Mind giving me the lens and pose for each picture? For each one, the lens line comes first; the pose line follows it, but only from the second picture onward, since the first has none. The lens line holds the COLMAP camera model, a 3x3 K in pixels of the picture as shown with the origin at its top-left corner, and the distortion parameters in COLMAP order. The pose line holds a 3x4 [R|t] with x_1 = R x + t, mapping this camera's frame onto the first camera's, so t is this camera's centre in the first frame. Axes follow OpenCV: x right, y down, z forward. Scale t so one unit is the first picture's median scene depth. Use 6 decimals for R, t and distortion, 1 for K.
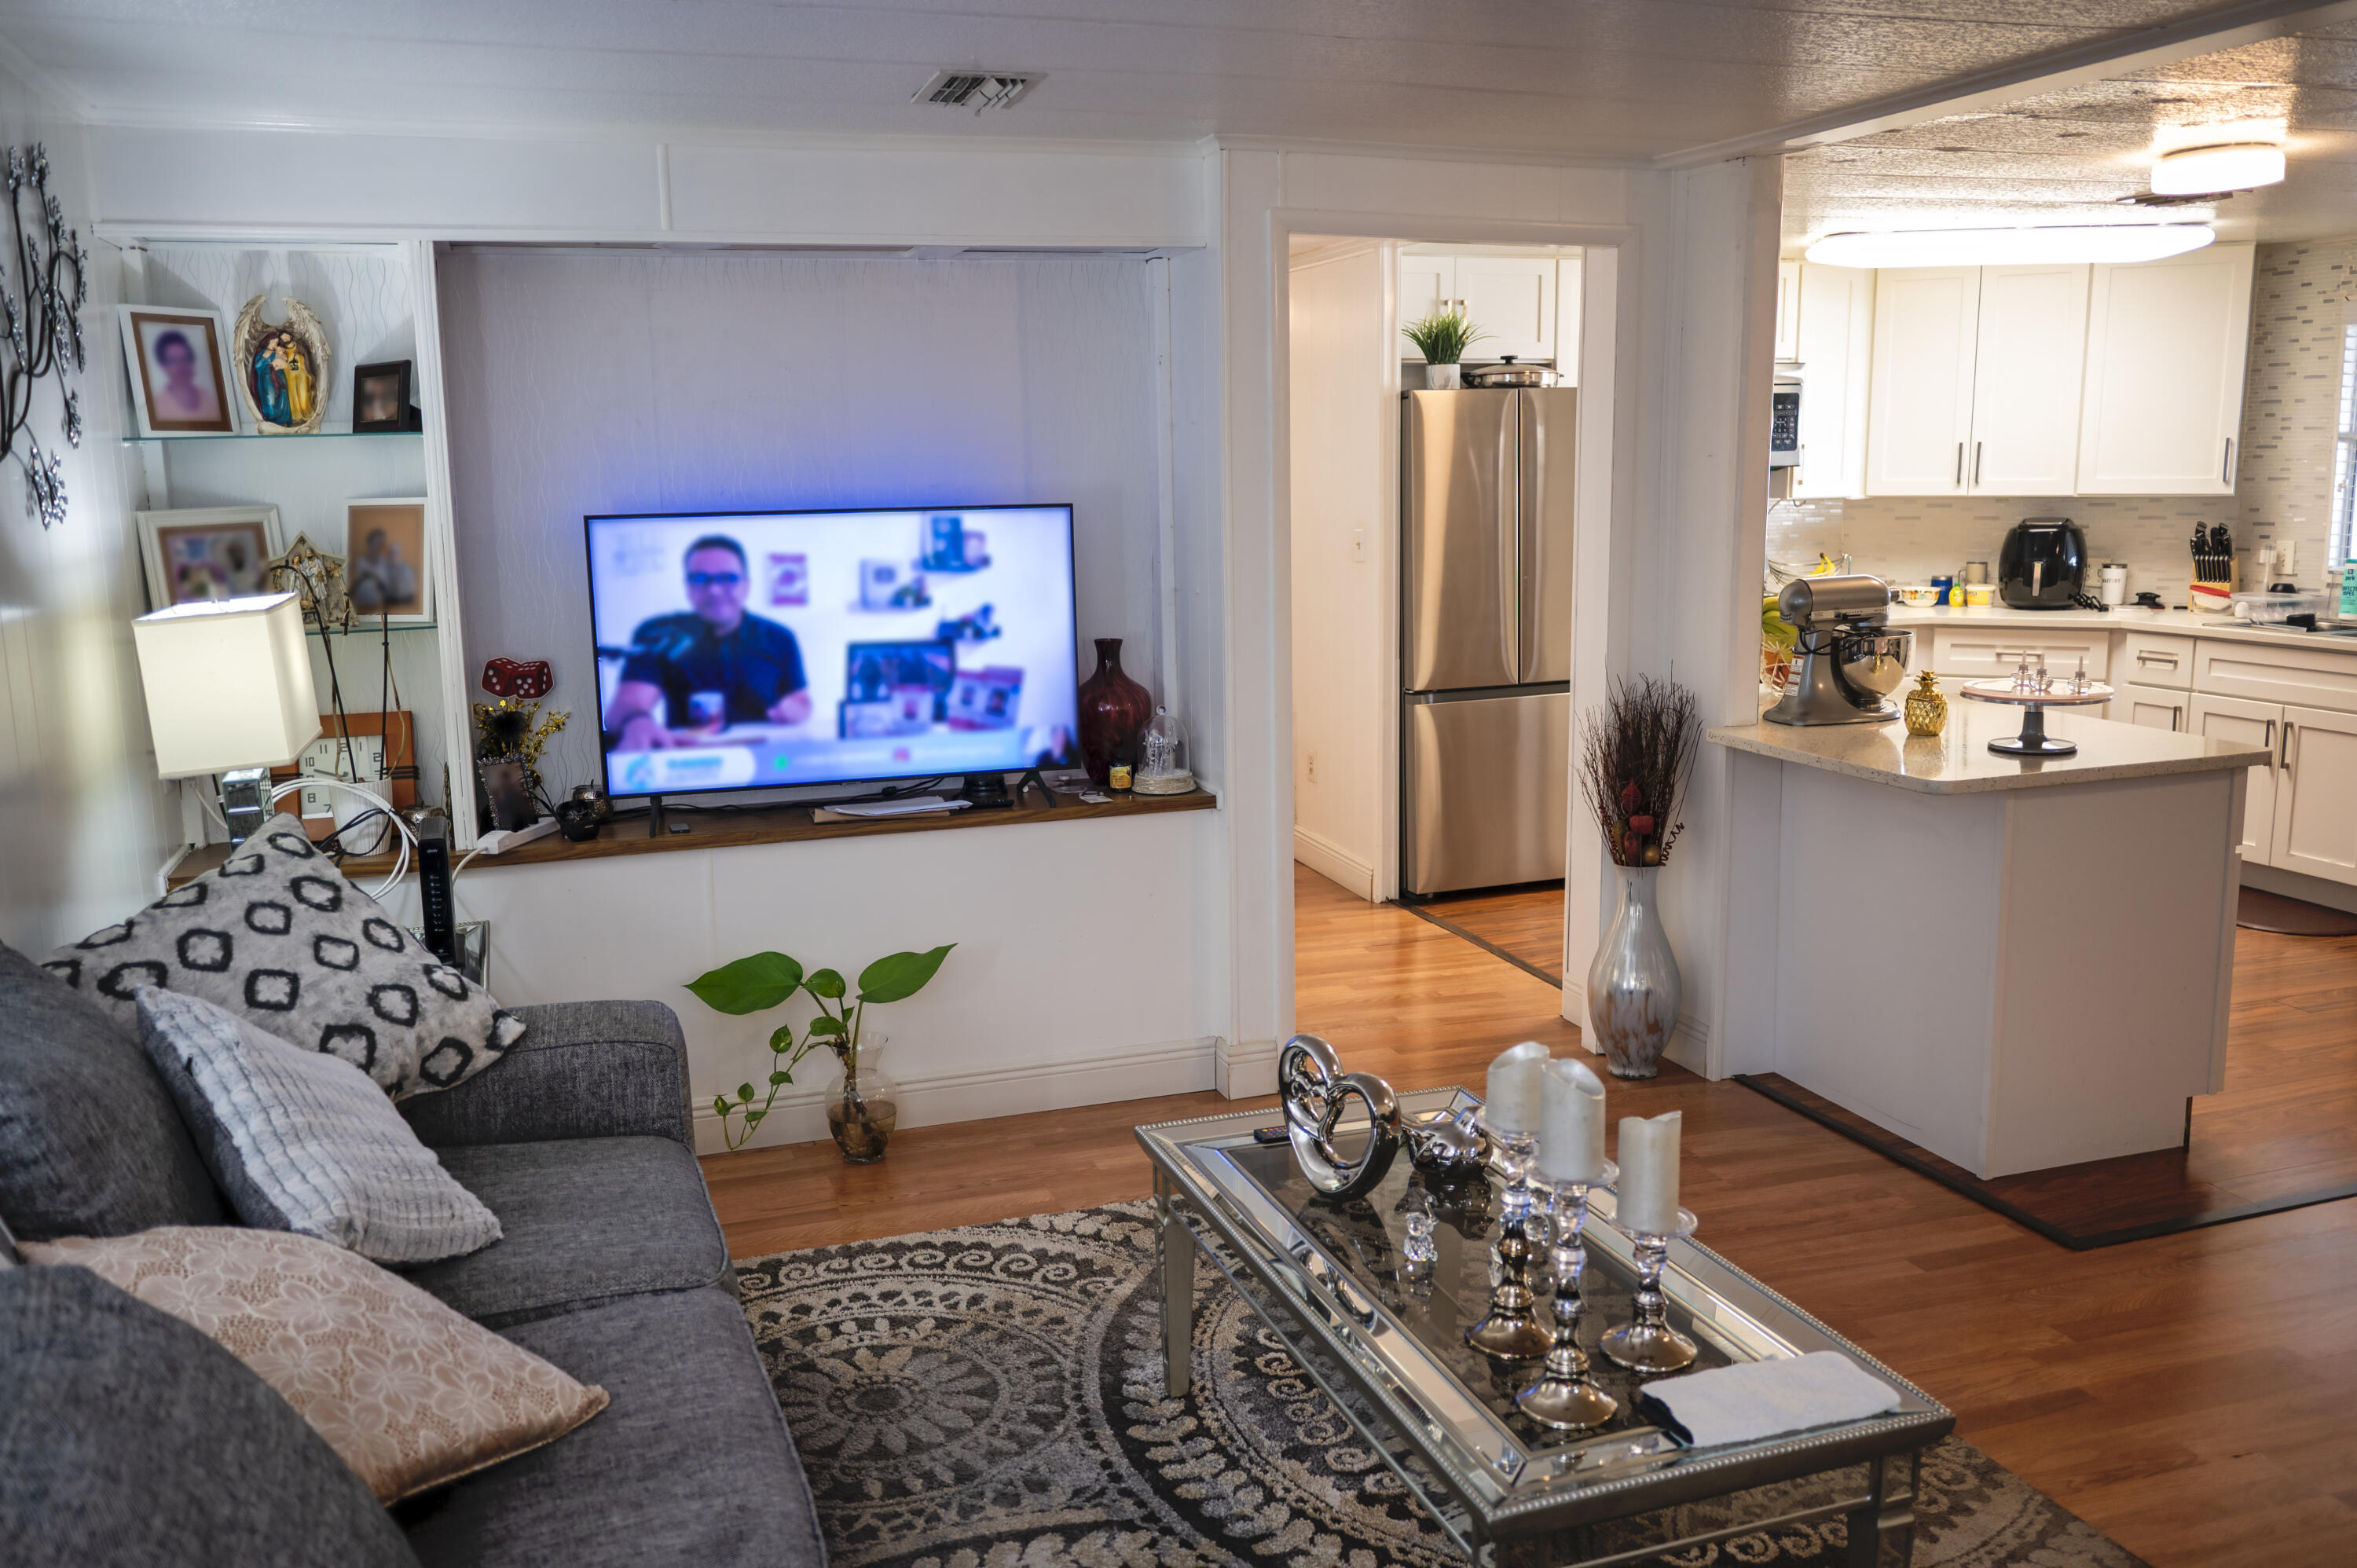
lens RADIAL K [[1885.7, 0, 1178.9], [0, 1885.7, 783.0], [0, 0, 1]] dist [0.010057, -0.000977]
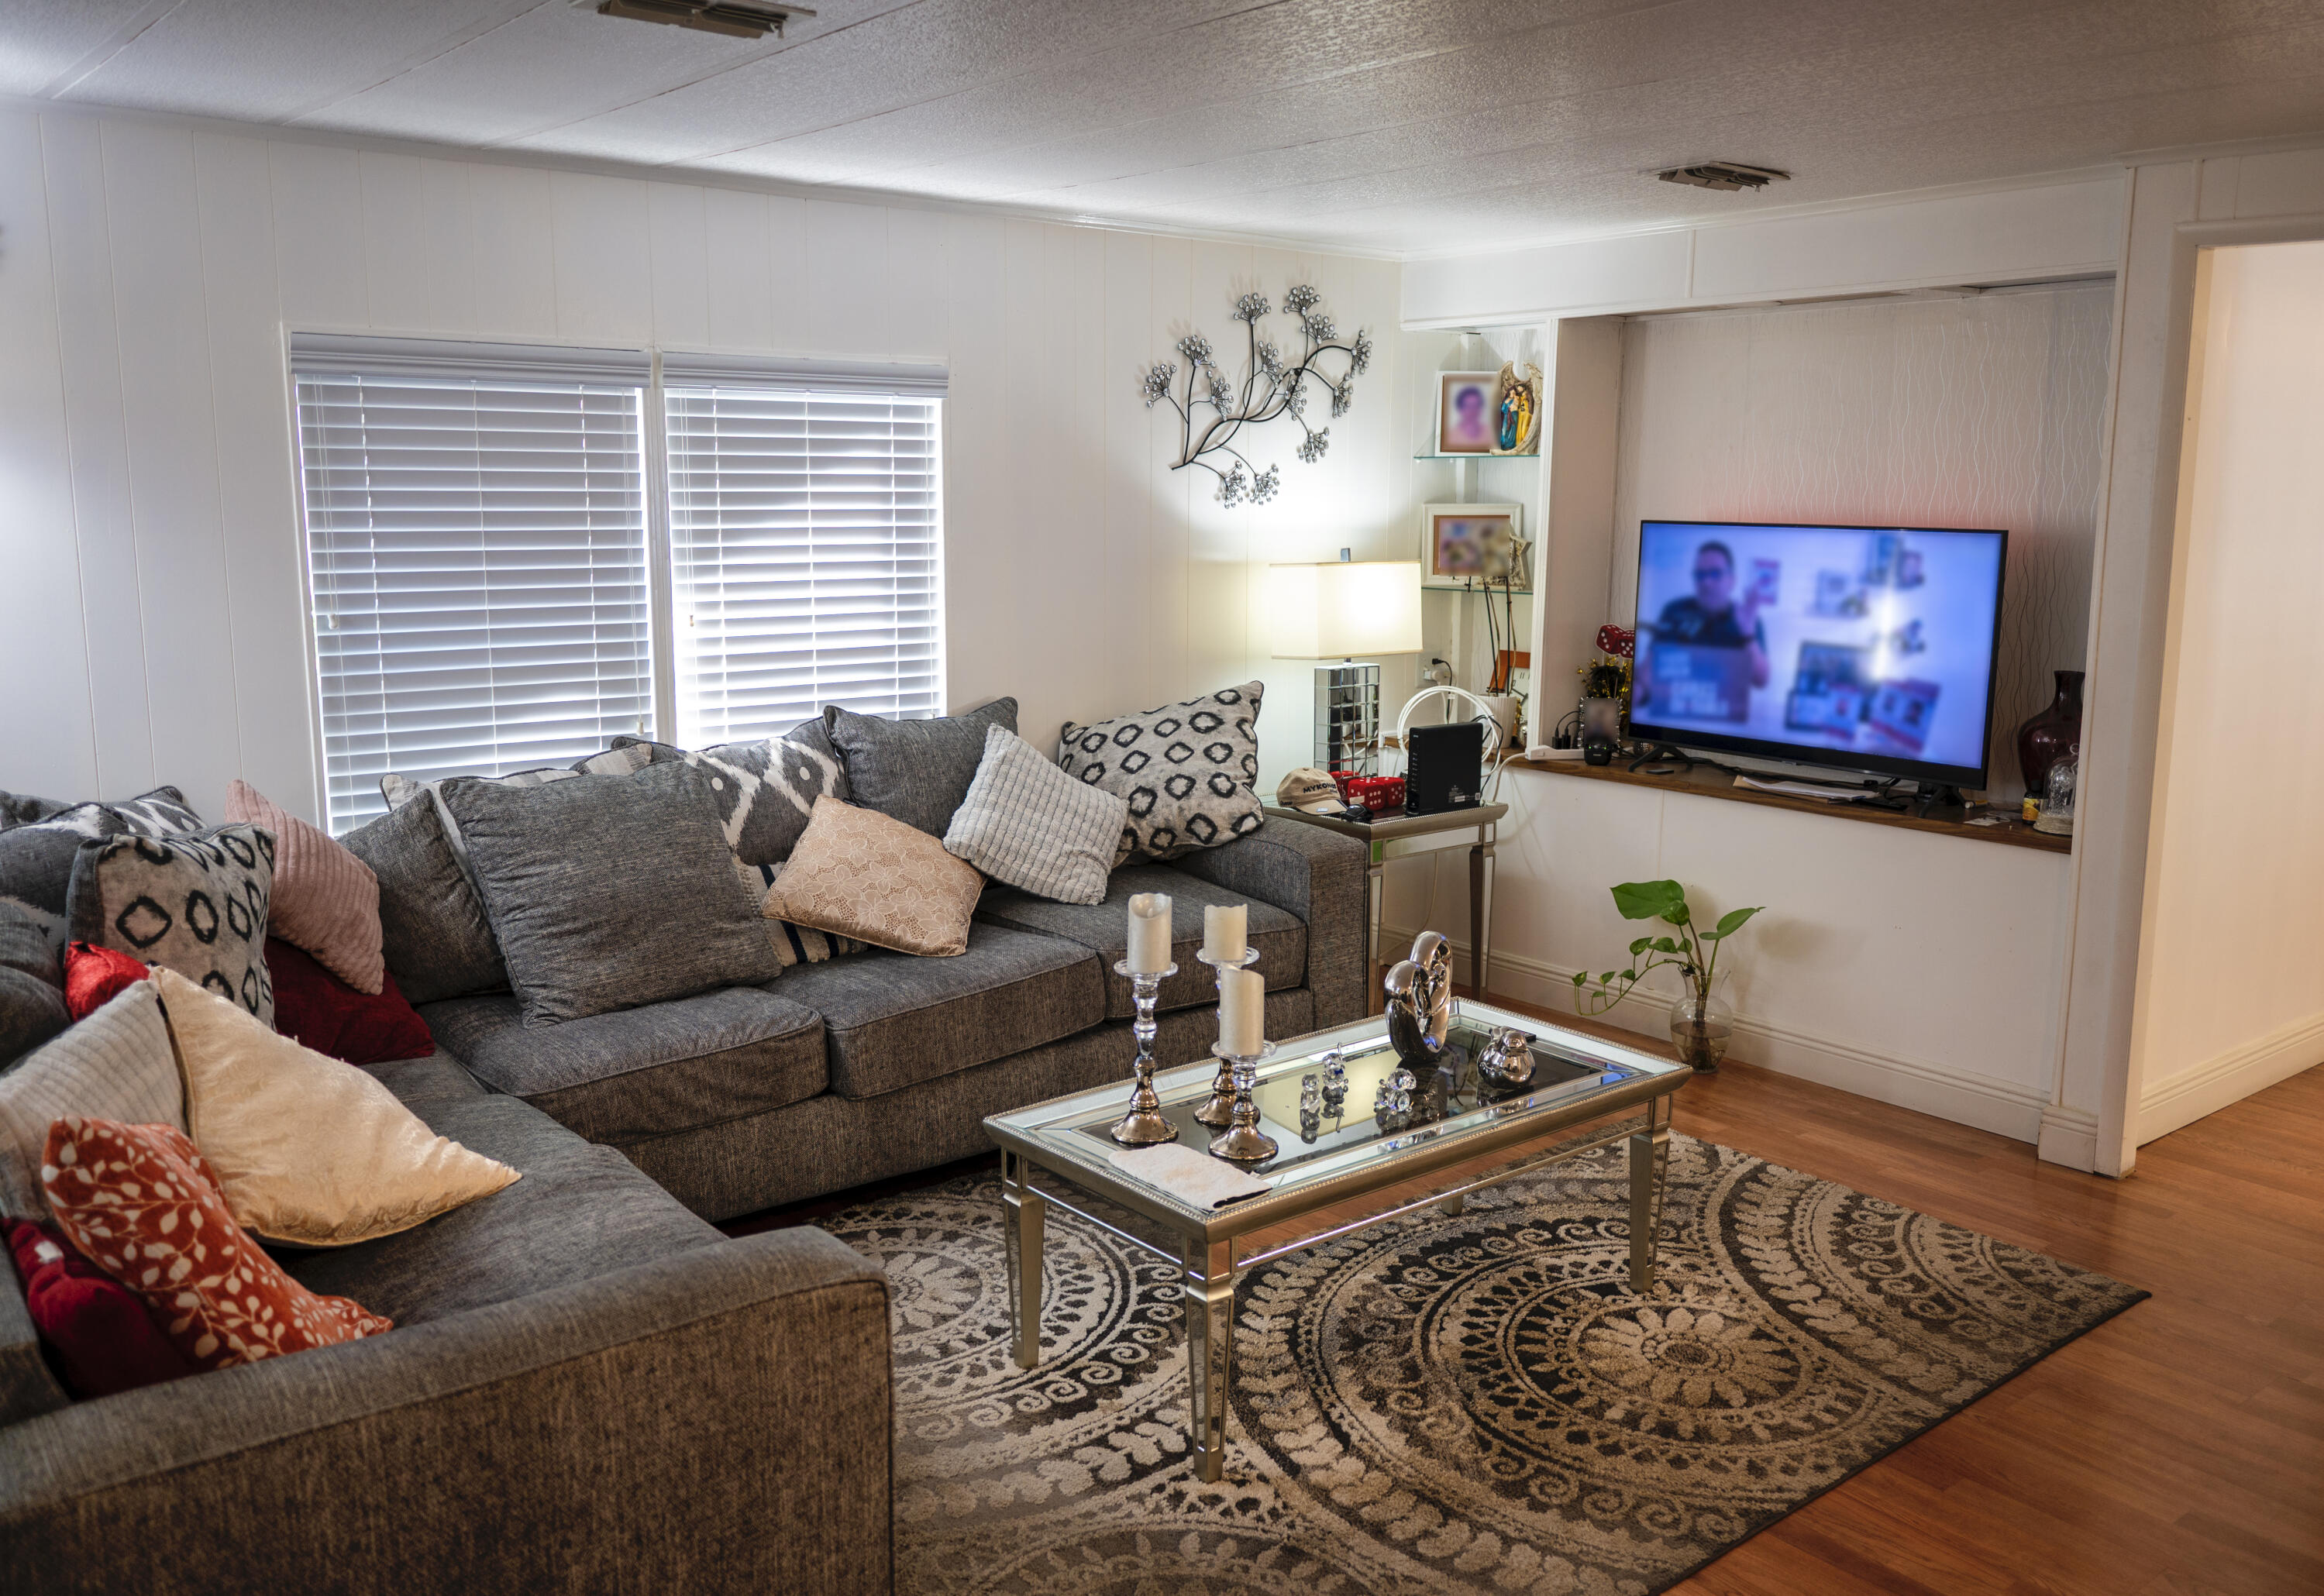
lens RADIAL K [[1882.0, 0, 1161.6], [0, 1882.0, 801.6], [0, 0, 1]] dist [-0.007526, -0.004712]
pose [[0.350207, 0.180084, -0.919198, 0.781471], [-0.176183, 0.976493, 0.124184, -0.053796], [0.919954, 0.118457, 0.373702, 0.230934]]
